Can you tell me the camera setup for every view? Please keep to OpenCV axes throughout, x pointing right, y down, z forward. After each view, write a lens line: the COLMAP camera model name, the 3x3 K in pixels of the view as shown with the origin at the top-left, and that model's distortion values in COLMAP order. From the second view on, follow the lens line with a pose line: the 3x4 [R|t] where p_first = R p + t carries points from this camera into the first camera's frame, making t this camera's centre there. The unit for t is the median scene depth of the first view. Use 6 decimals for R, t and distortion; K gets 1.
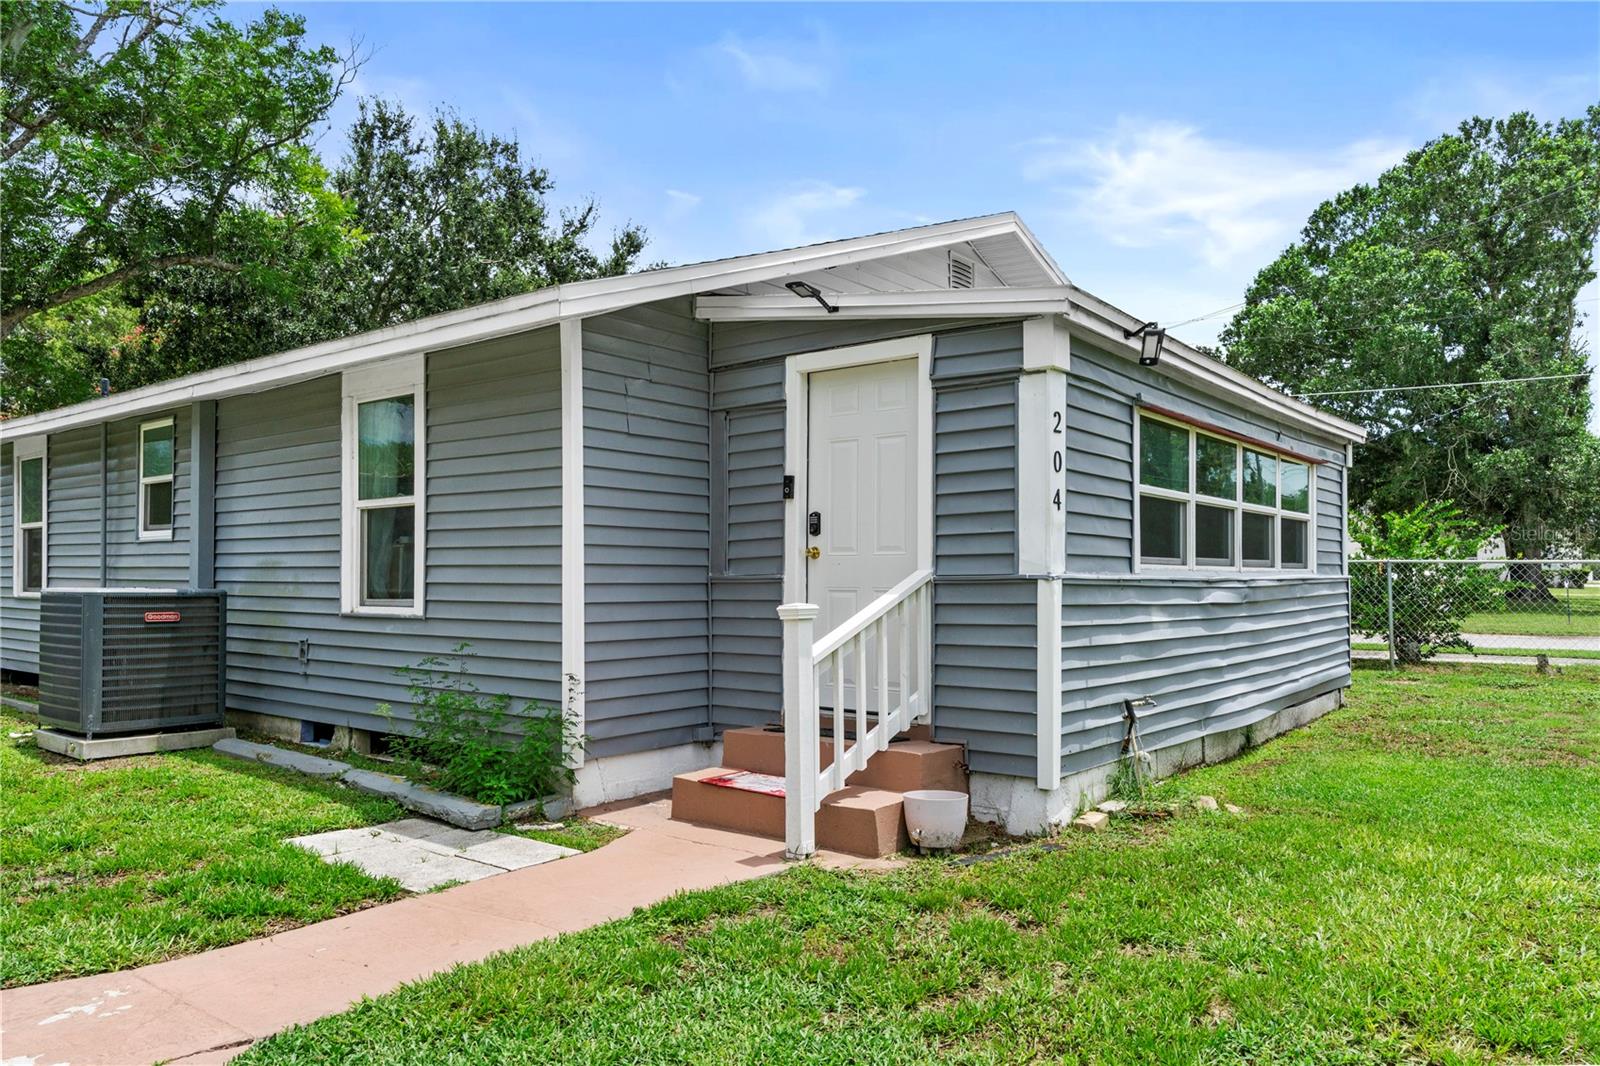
lens RADIAL K [[1105.7, 0, 794.6], [0, 1105.7, 587.7], [0, 0, 1]] dist [0.005508, 0.002019]
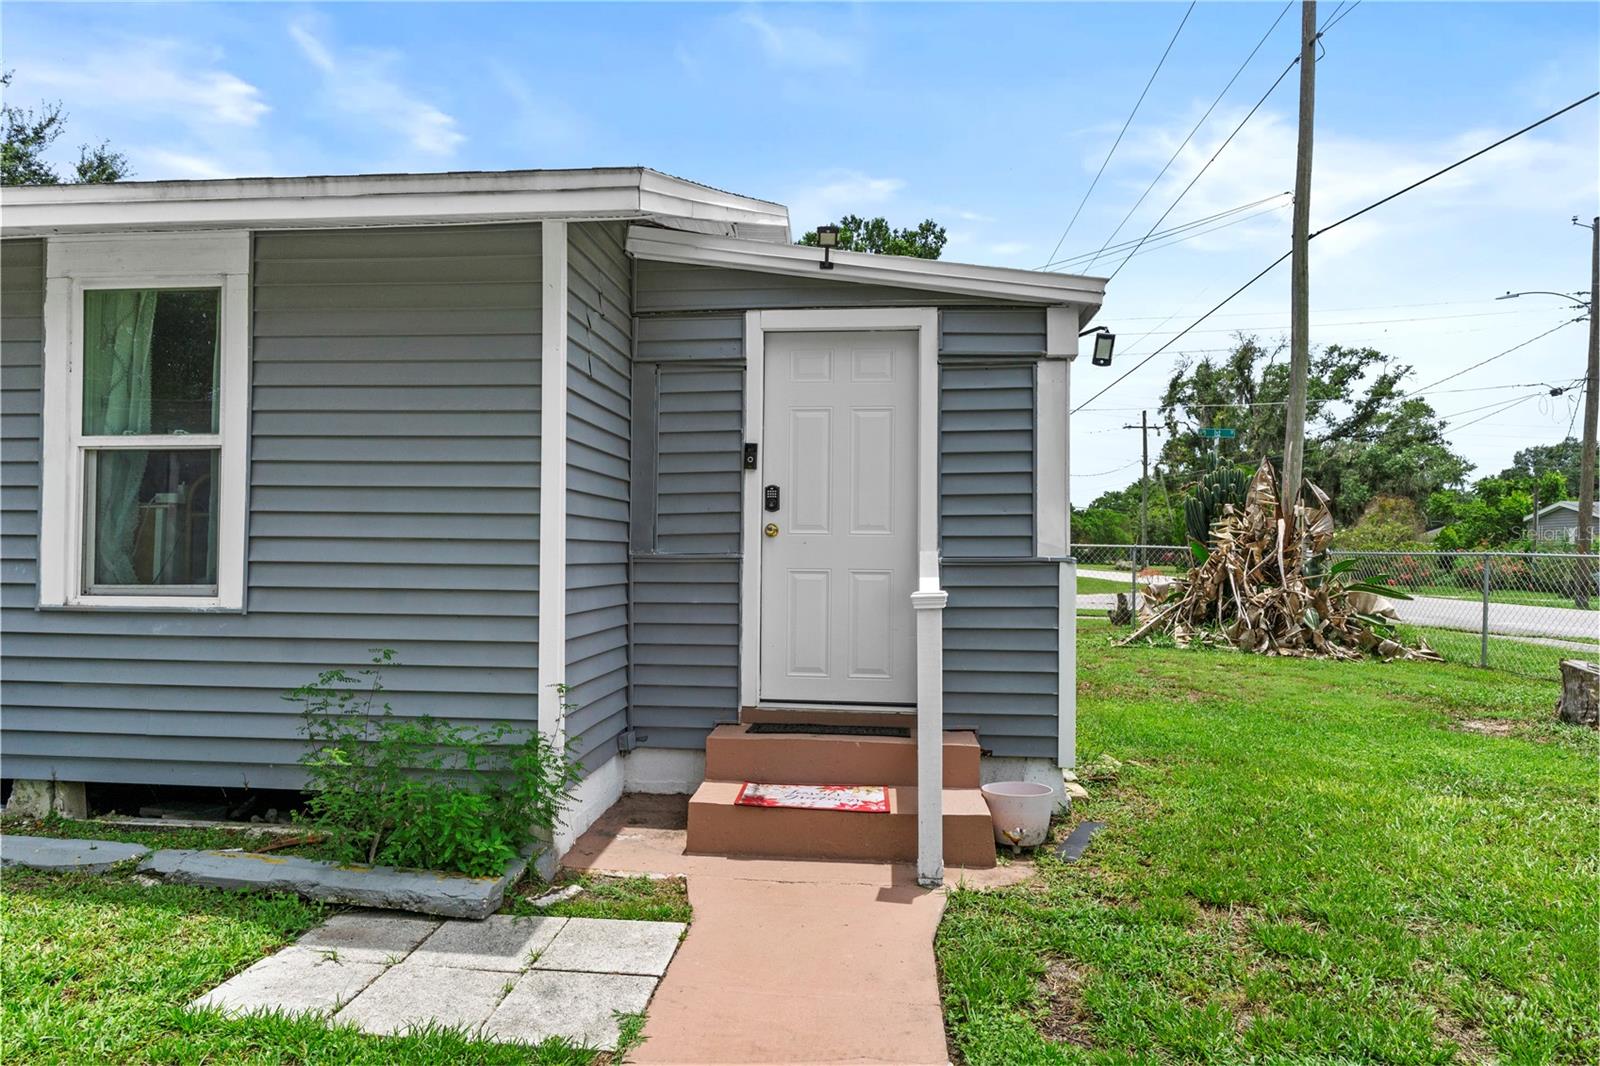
lens RADIAL K [[947.0, 0, 798.1], [0, 947.0, 548.4], [0, 0, 1]] dist [-0.000144, -0.000177]
pose [[0.843375, 0.011535, 0.537201, -0.381371], [-0.004146, 0.999879, -0.014961, -0.005132], [-0.537309, 0.010391, 0.843321, 0.333004]]
